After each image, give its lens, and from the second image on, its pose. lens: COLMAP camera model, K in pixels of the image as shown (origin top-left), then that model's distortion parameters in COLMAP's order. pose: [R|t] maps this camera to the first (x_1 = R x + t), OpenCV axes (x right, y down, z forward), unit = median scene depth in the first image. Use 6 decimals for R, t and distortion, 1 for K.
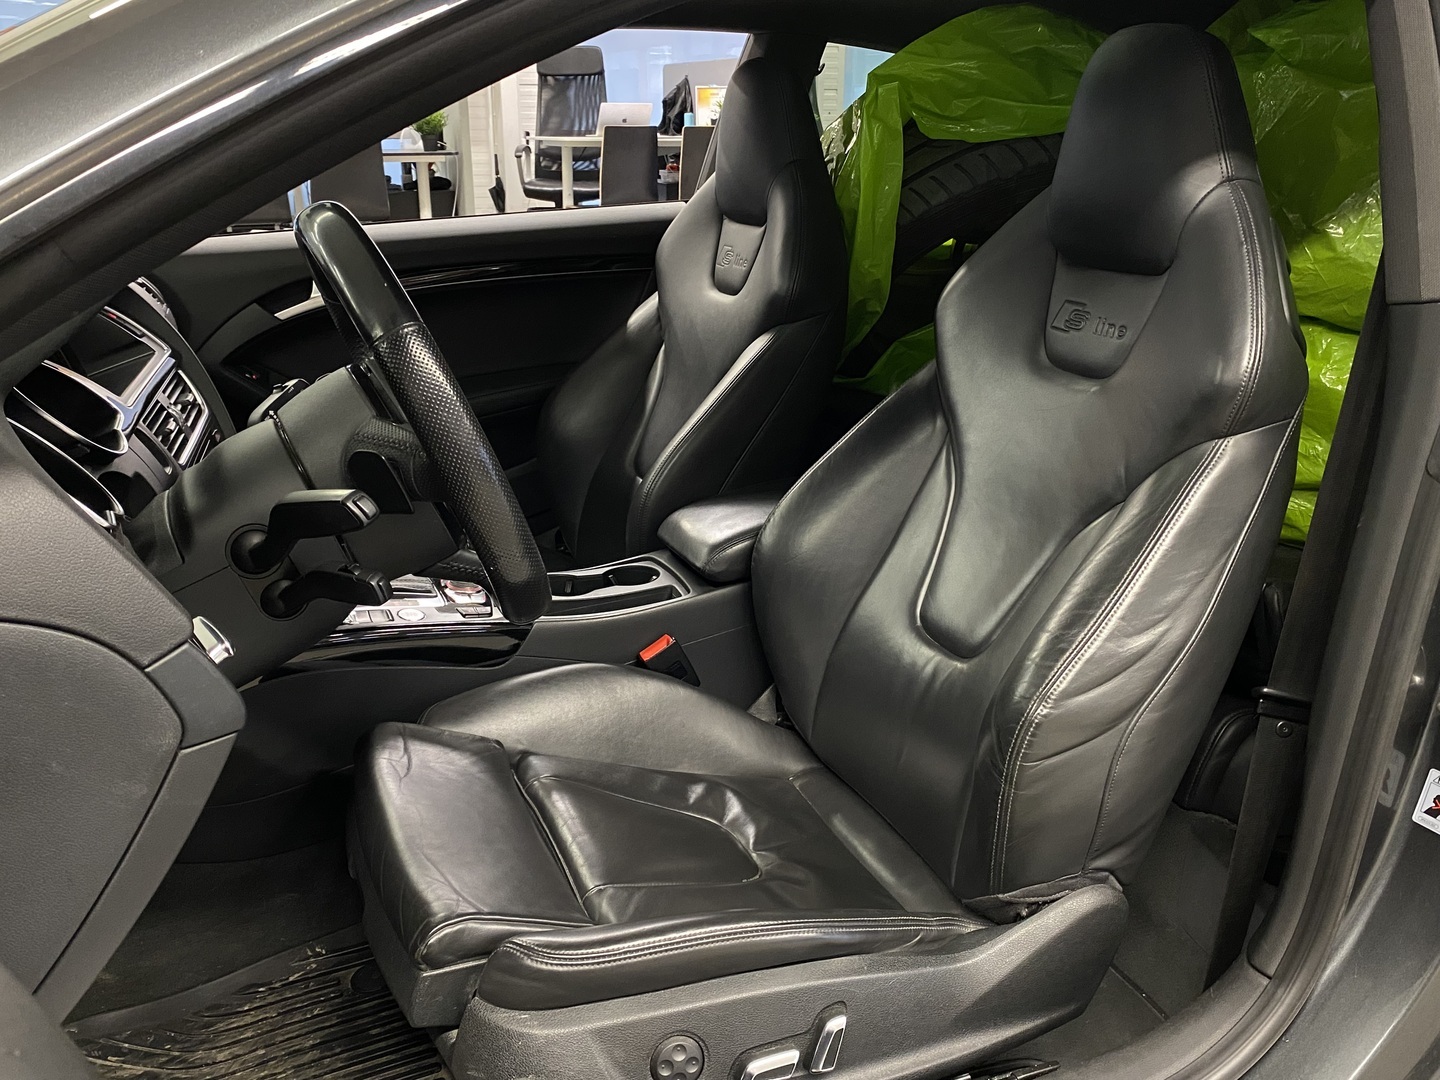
lens RADIAL K [[1195.7, 0, 723.1], [0, 1195.7, 538.8], [0, 0, 1]] dist [0.048338, -0.064873]
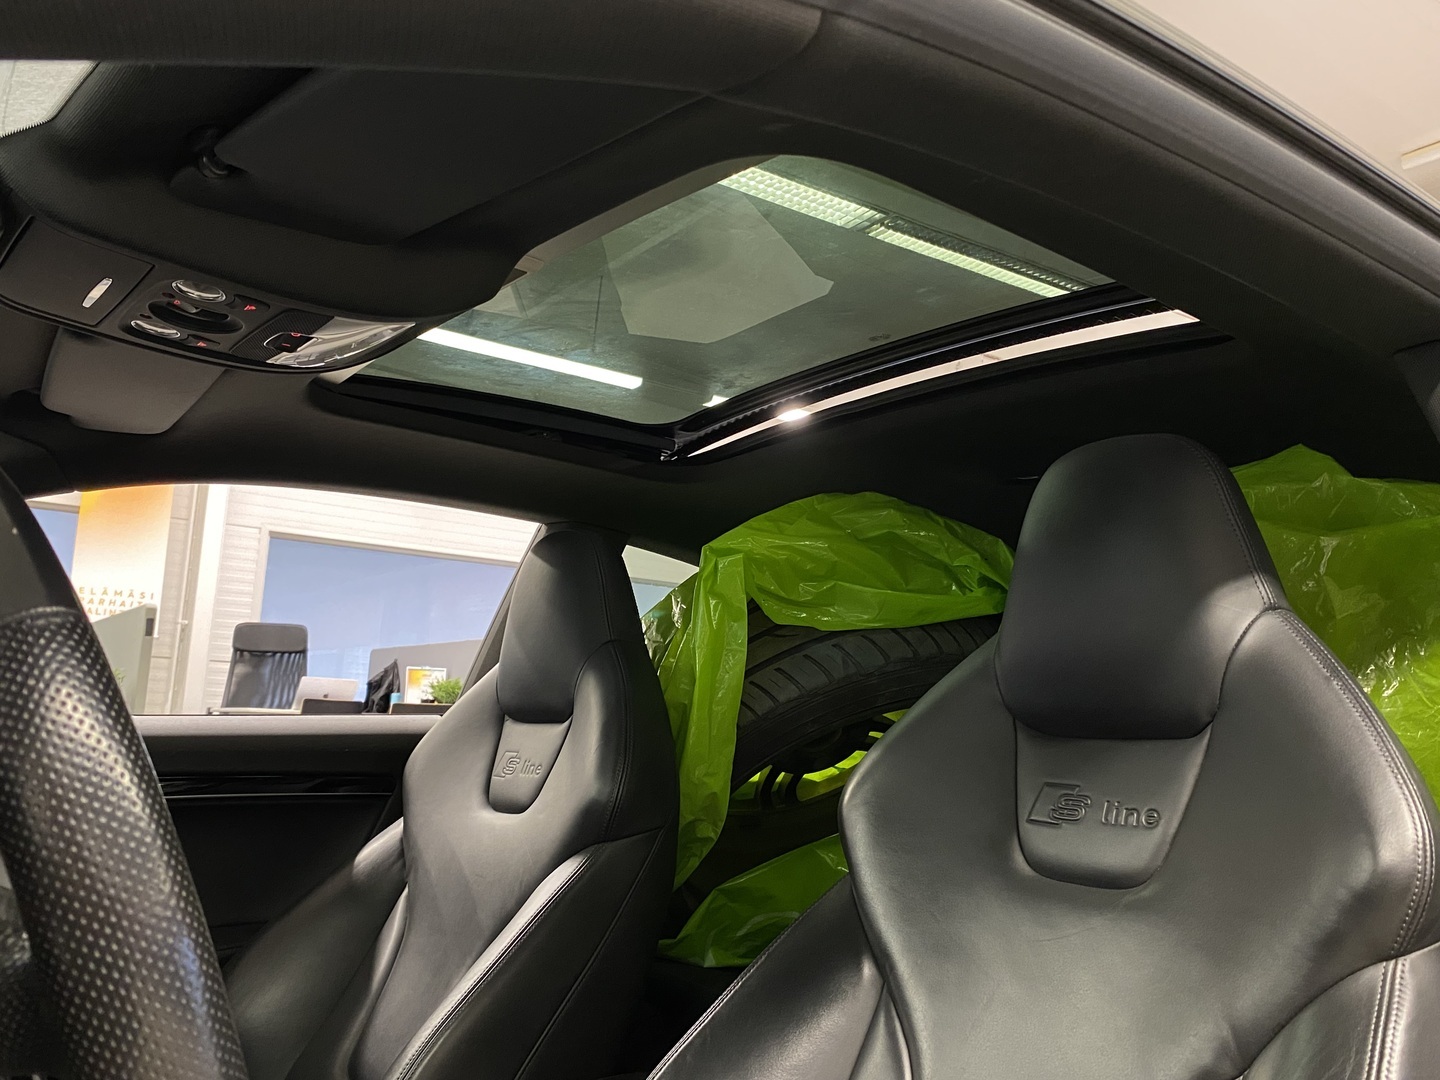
lens RADIAL K [[1195.7, 0, 709.0], [0, 1195.7, 528.1], [0, 0, 1]] dist [0.048338, -0.064873]
pose [[0.969917, 0.081384, 0.229431, -0.064336], [0.040718, 0.874949, -0.482499, 0.005914], [-0.240008, 0.477326, 0.845314, 0.267865]]
